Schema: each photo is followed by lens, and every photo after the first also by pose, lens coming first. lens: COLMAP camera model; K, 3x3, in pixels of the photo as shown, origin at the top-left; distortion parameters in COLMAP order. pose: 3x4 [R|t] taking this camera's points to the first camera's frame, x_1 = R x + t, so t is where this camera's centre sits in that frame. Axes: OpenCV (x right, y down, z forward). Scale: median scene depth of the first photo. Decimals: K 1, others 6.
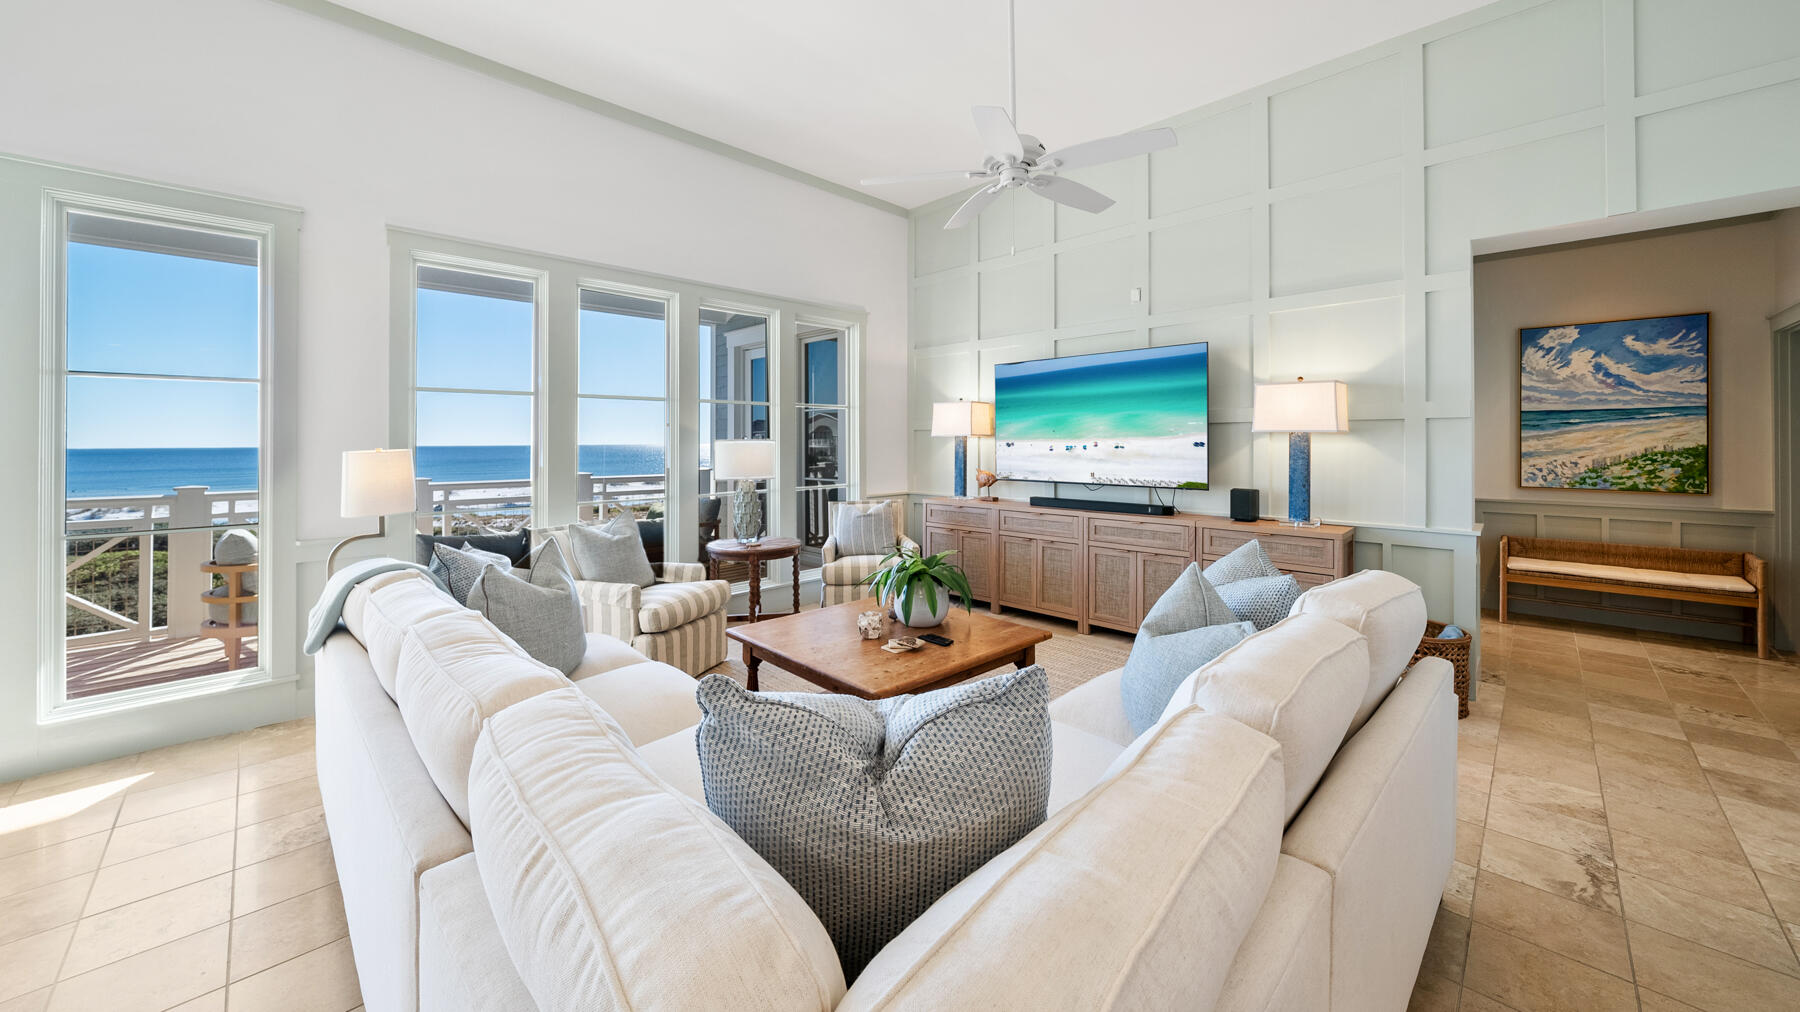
lens RADIAL K [[666.3, 0, 867.2], [0, 666.3, 444.4], [0, 0, 1]] dist [-0.007499, -0.000574]
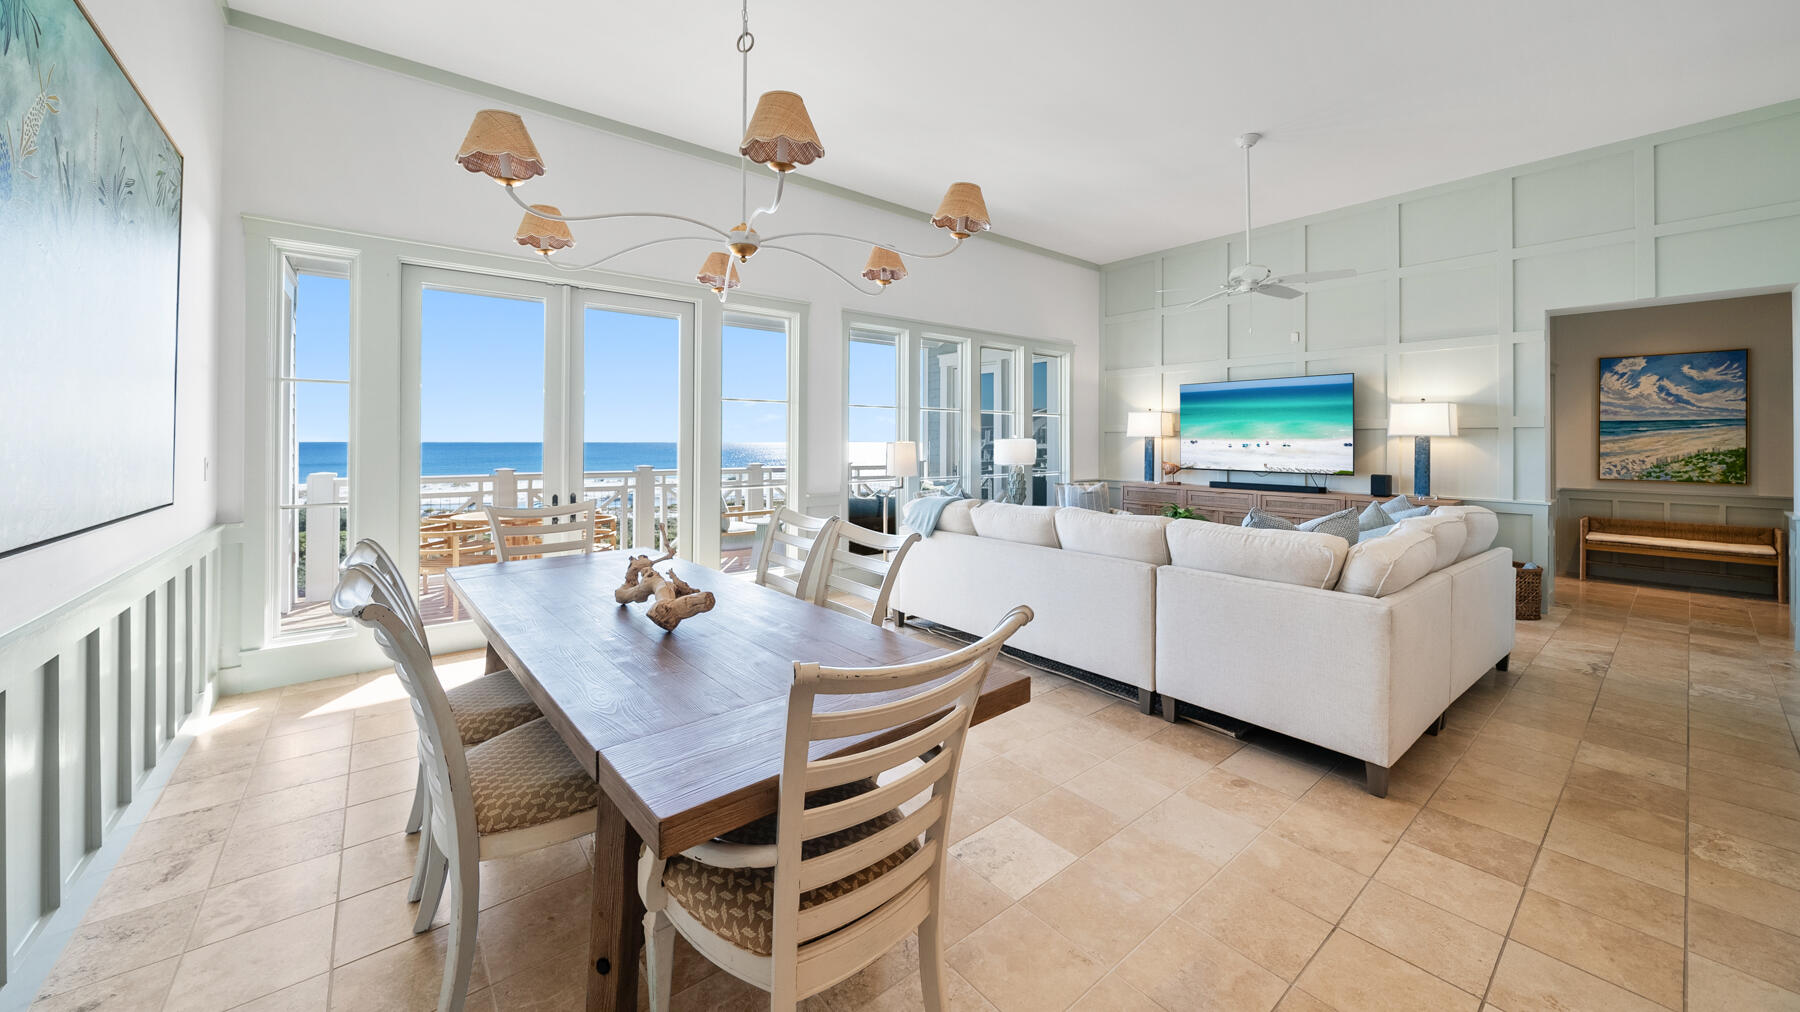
lens RADIAL K [[666.3, 0, 872.9], [0, 666.3, 436.3], [0, 0, 1]] dist [-0.007499, -0.000574]
pose [[0.995298, 0.008216, -0.096511, -0.343892], [-0.009095, 0.999921, -0.008675, 0.004808], [0.096432, 0.009512, 0.995294, -0.475644]]
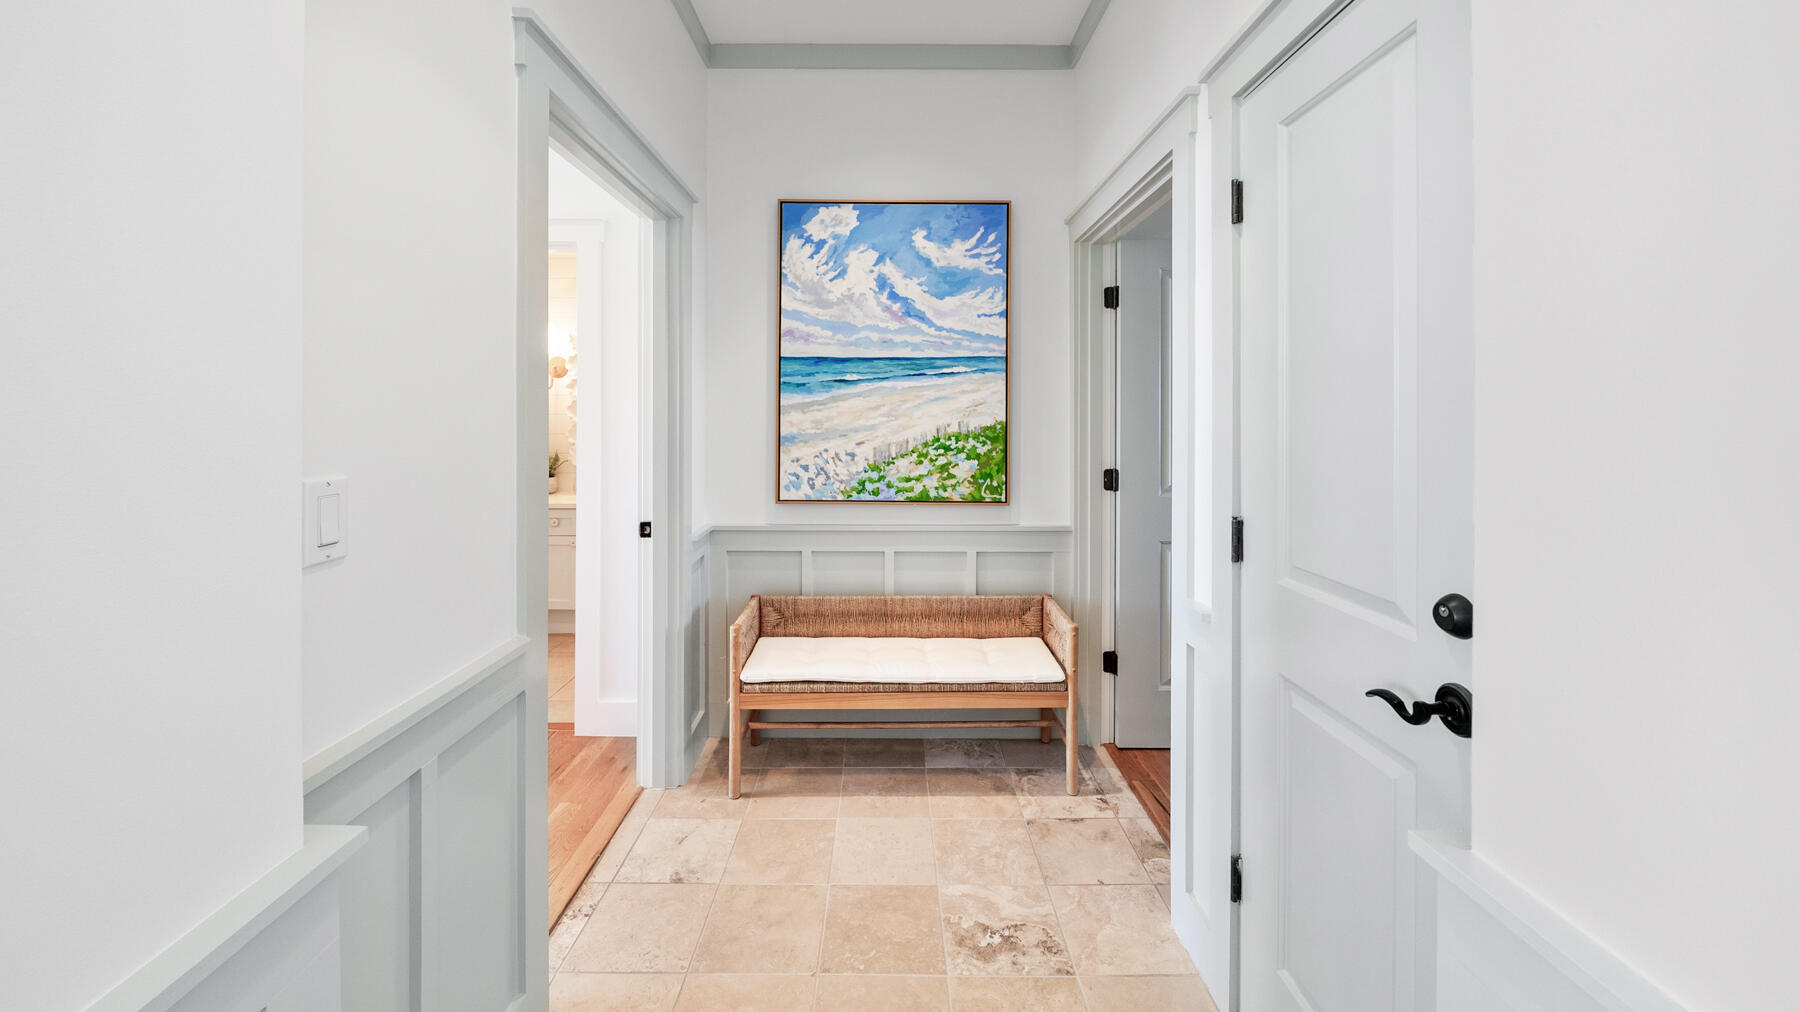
lens RADIAL K [[666.3, 0, 901.7], [0, 666.3, 489.2], [0, 0, 1]] dist [-0.007499, -0.000574]
pose [[0.708961, -0.021104, 0.704932, 0.739166], [-0.001526, 0.999504, 0.031457, 0.041459], [-0.705246, -0.023378, 0.708577, 0.600896]]
